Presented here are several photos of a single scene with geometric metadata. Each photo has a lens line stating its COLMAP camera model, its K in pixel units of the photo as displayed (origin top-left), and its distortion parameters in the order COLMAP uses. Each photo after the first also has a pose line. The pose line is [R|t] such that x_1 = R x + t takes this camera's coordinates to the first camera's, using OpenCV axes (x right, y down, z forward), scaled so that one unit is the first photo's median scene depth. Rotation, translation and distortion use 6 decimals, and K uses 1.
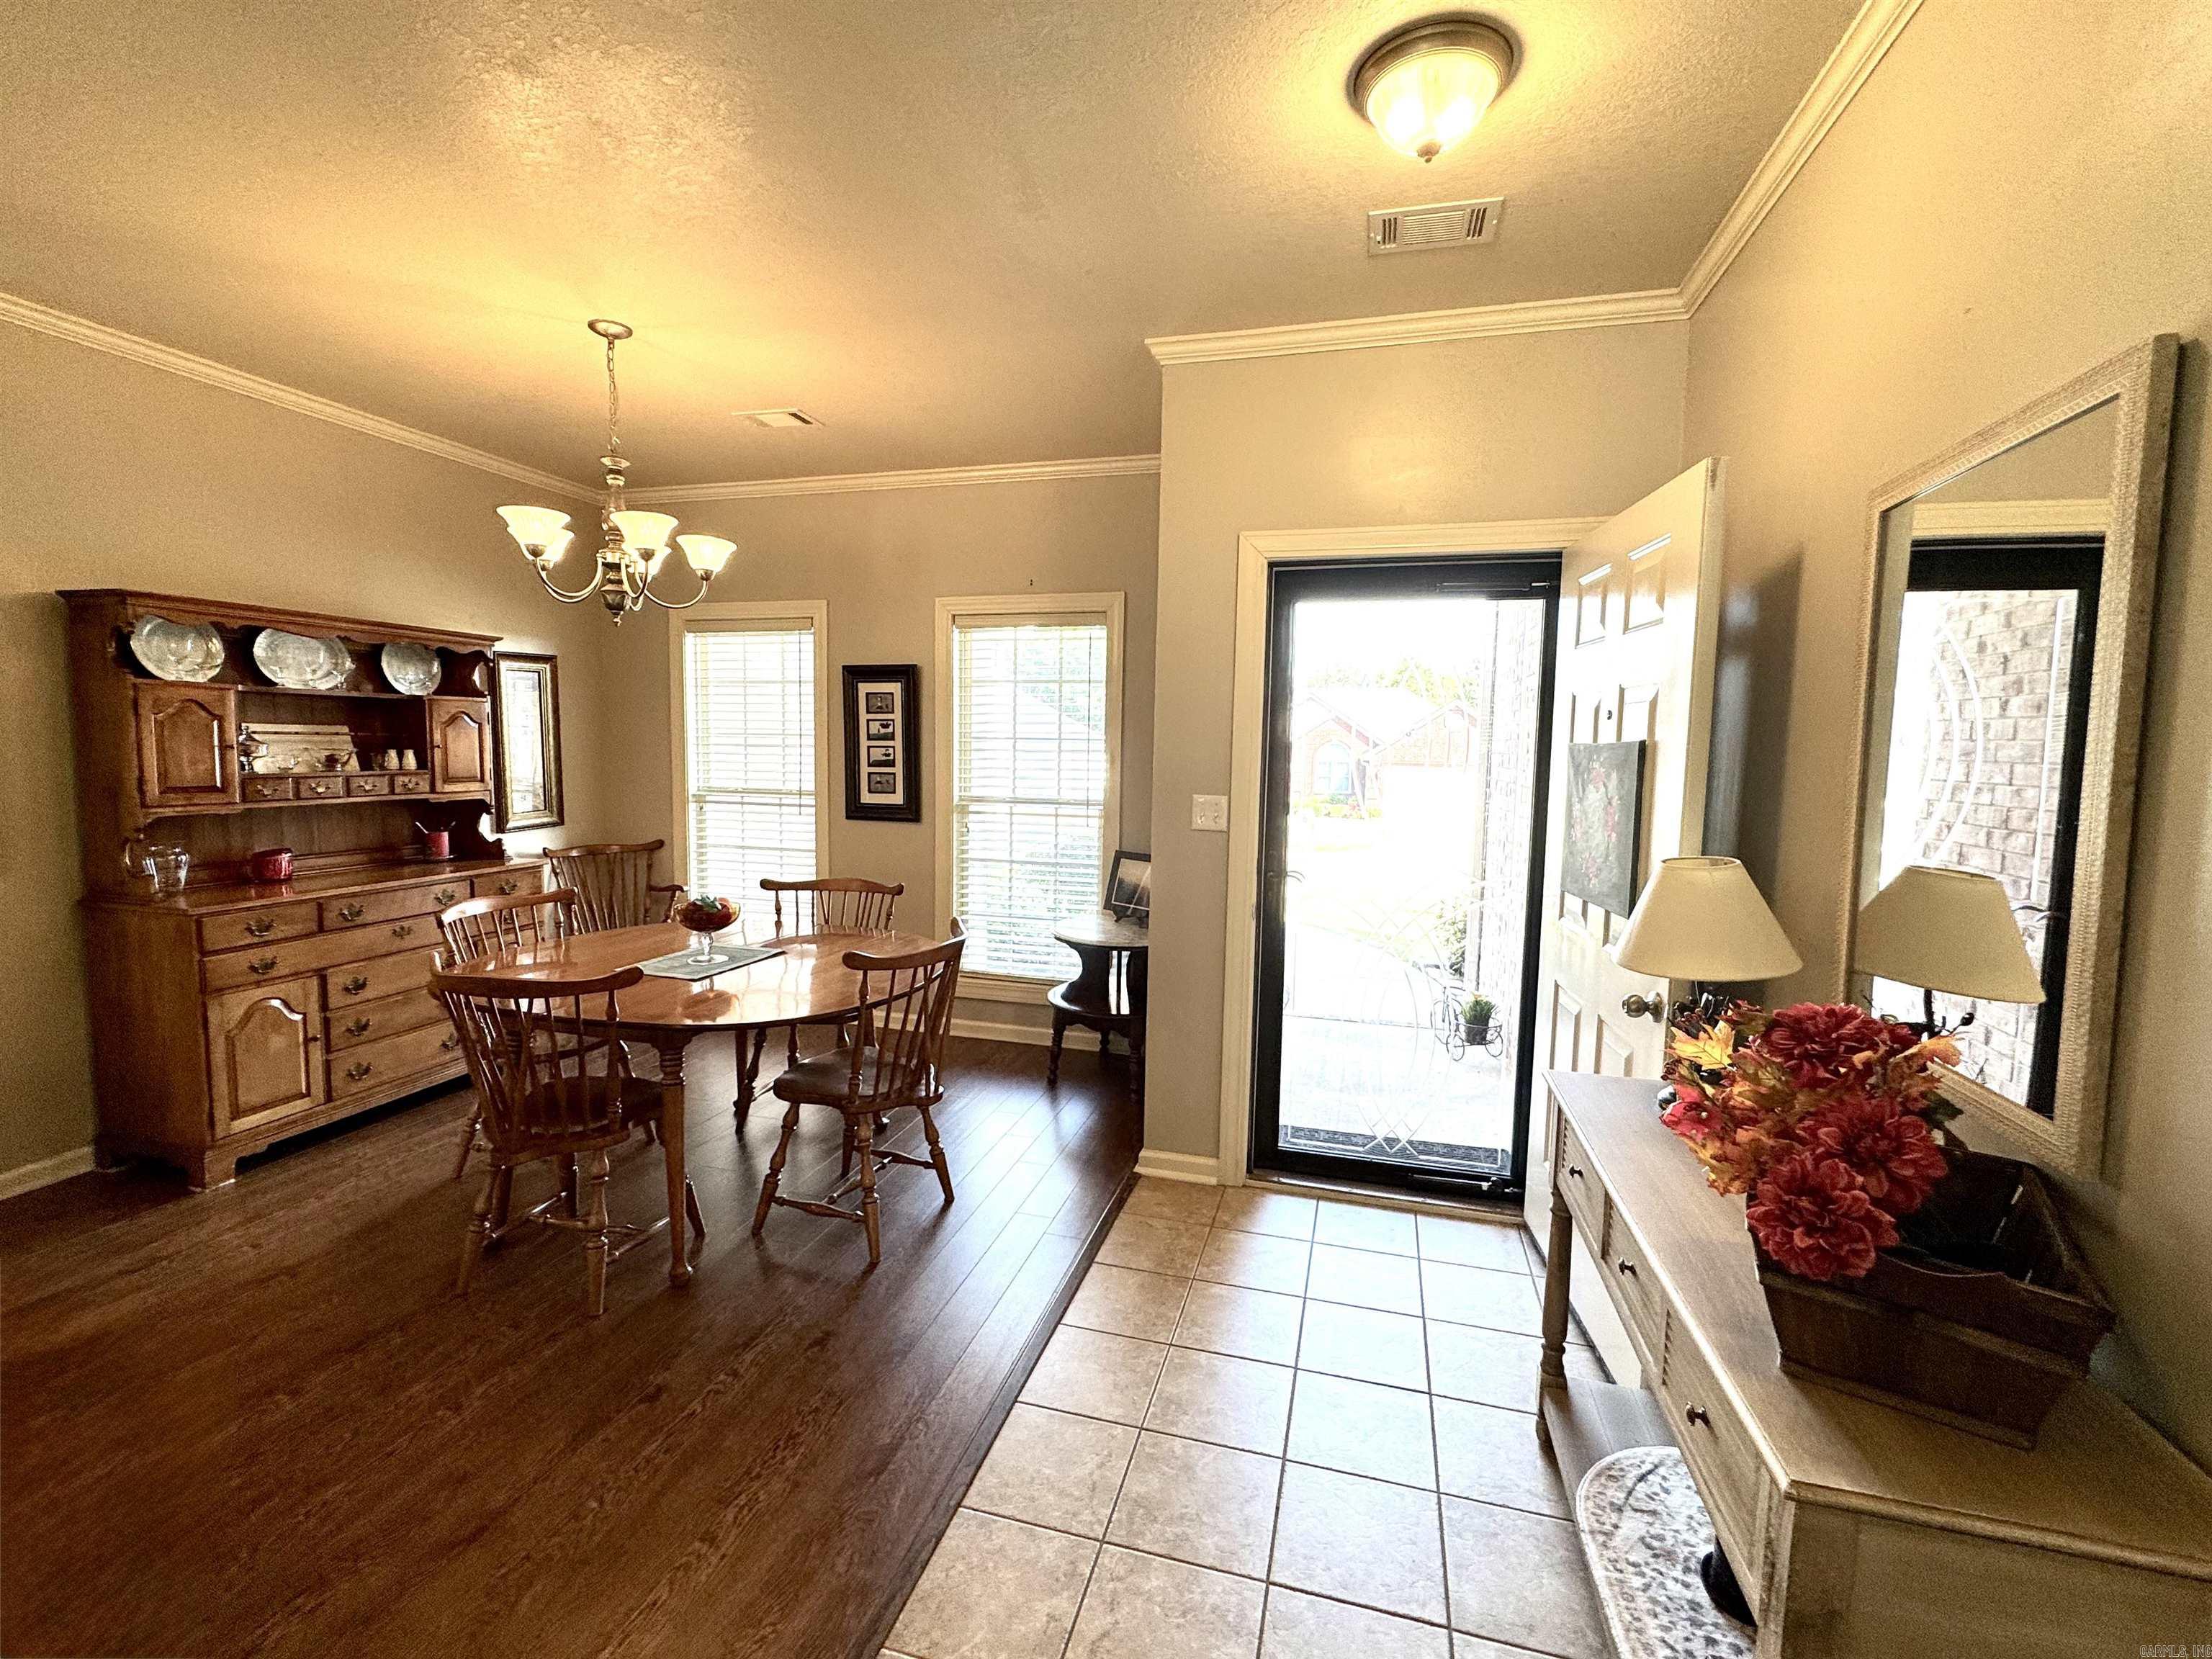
lens RADIAL K [[973.5, 0, 1106.0], [0, 973.5, 829.5], [0, 0, 1]] dist [-0.002633, -0.000209]
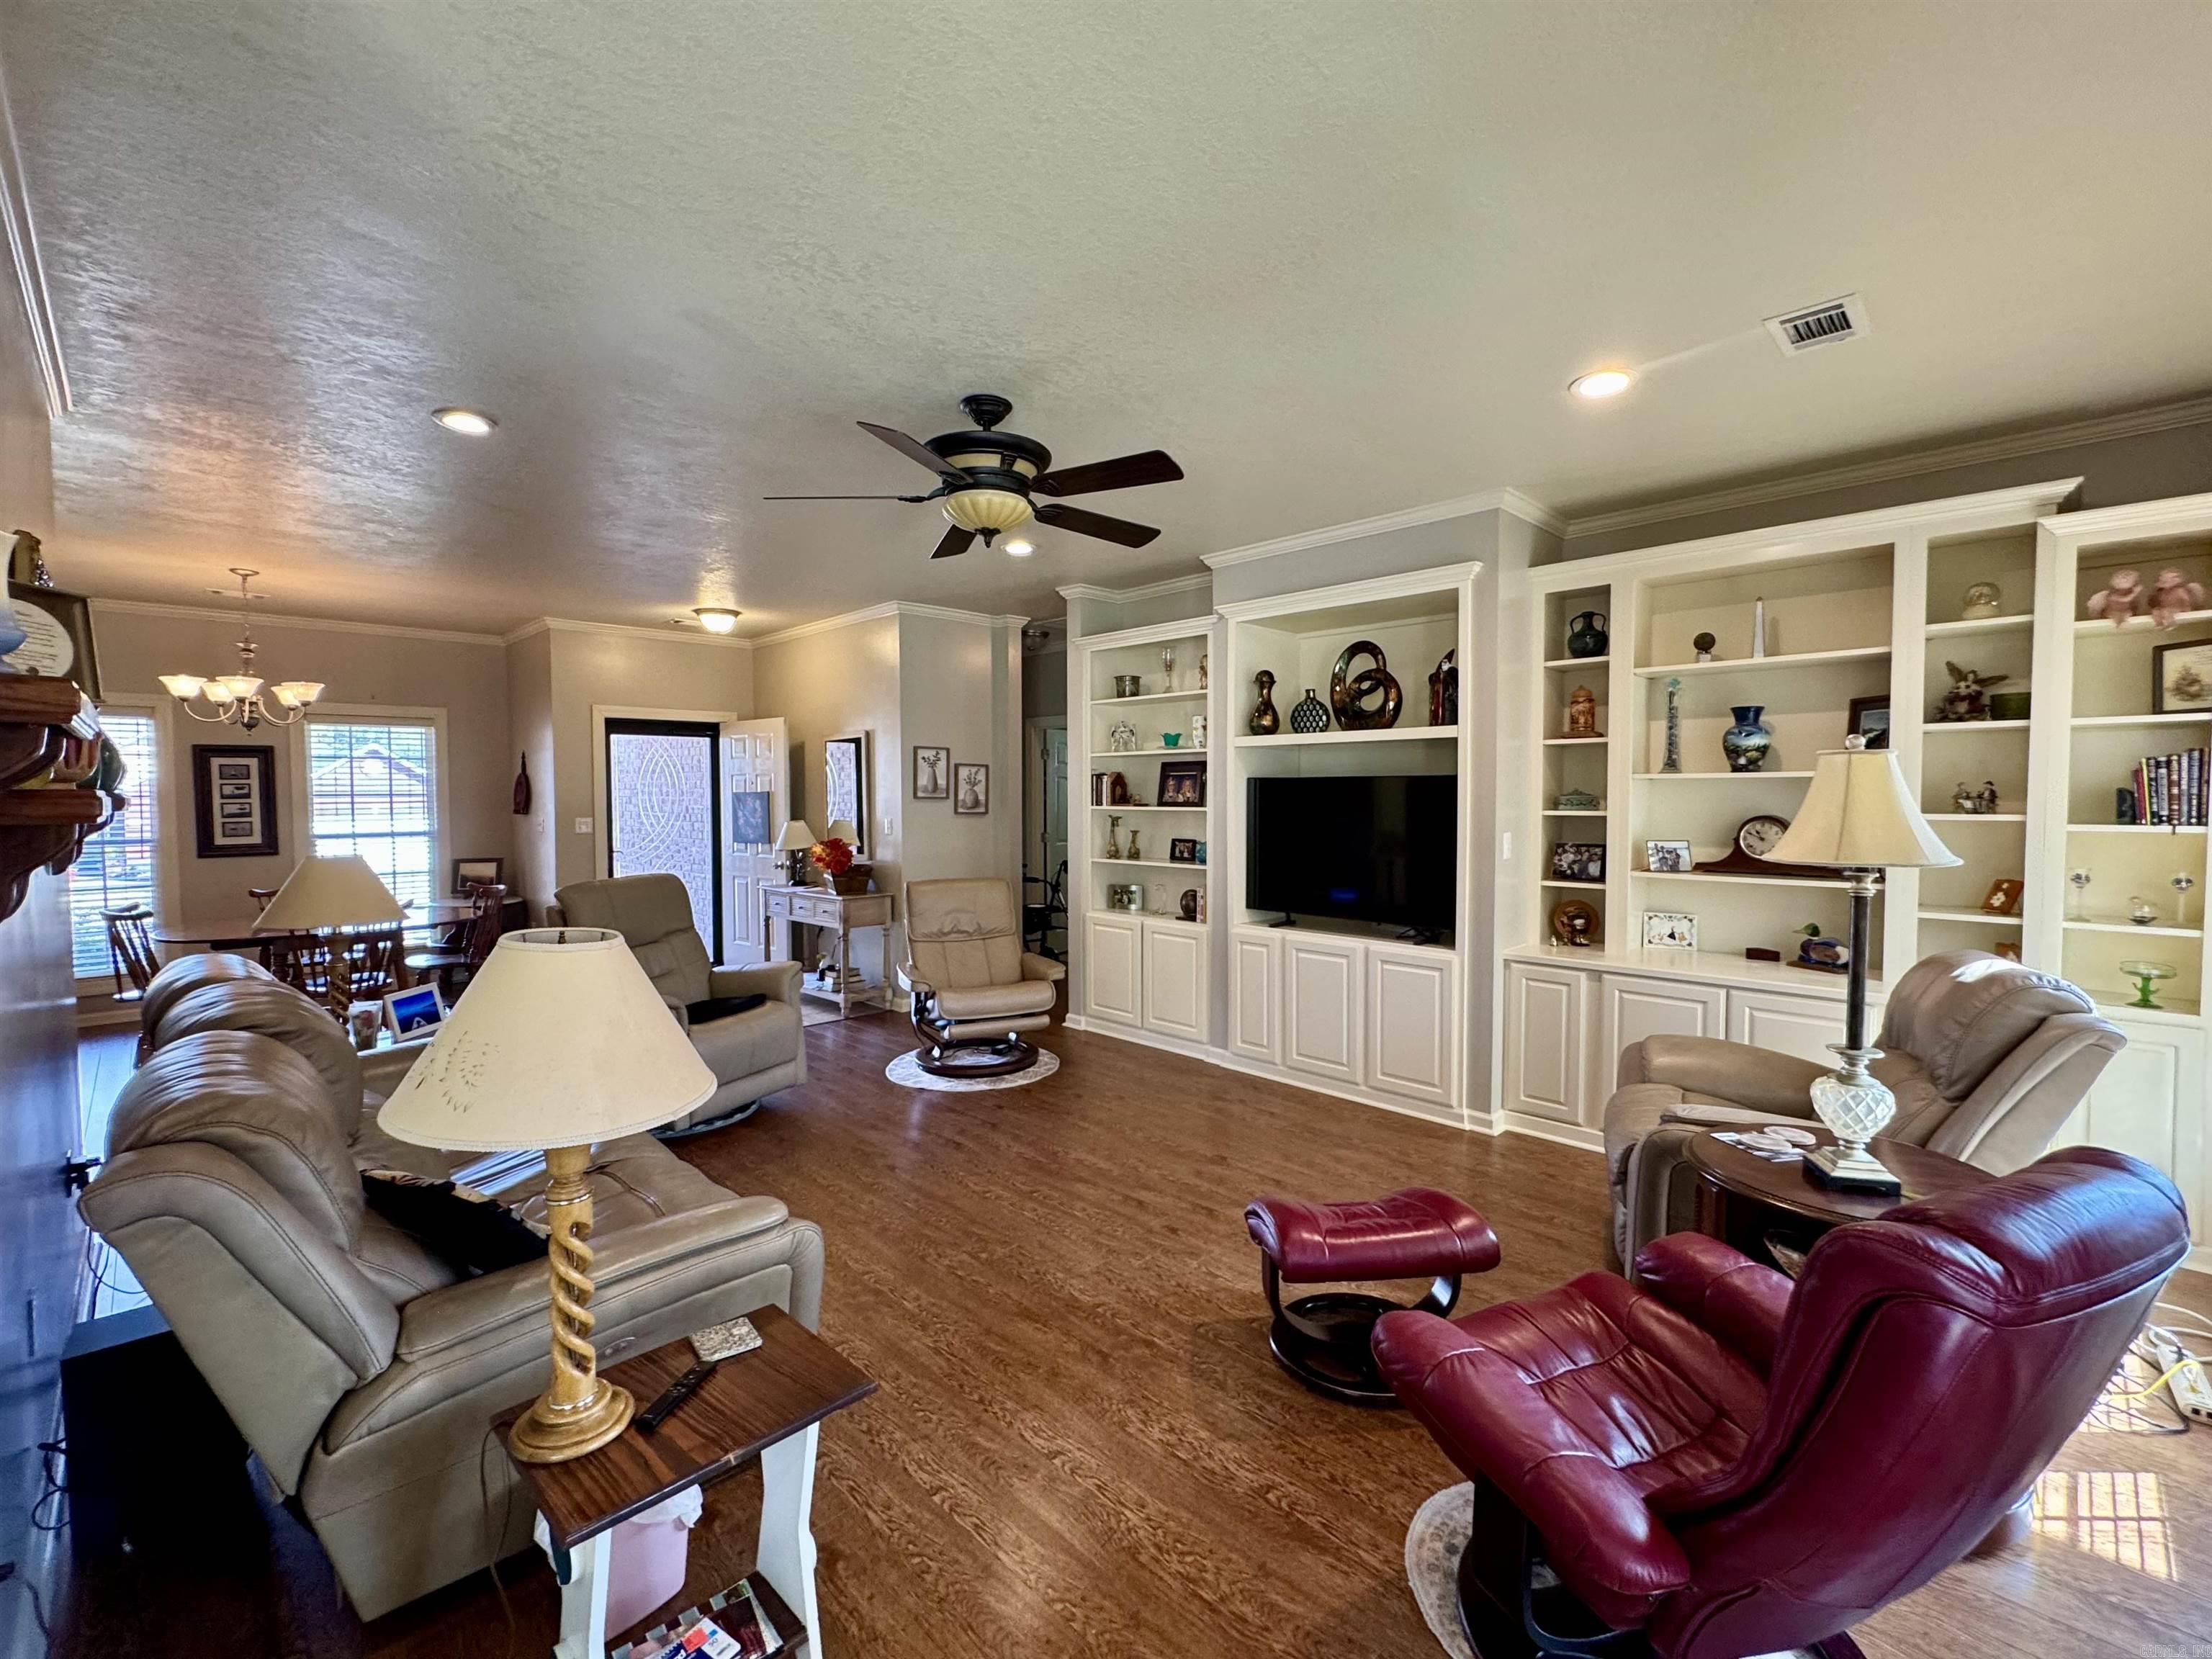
lens RADIAL K [[973.5, 0, 1106.0], [0, 973.5, 829.5], [0, 0, 1]] dist [-0.002633, -0.000209]
pose [[0.497837, -0.055480, 0.865494, -0.820047], [0.088556, 0.995988, 0.012907, 0.045015], [-0.862738, 0.070219, 0.500753, -0.771868]]
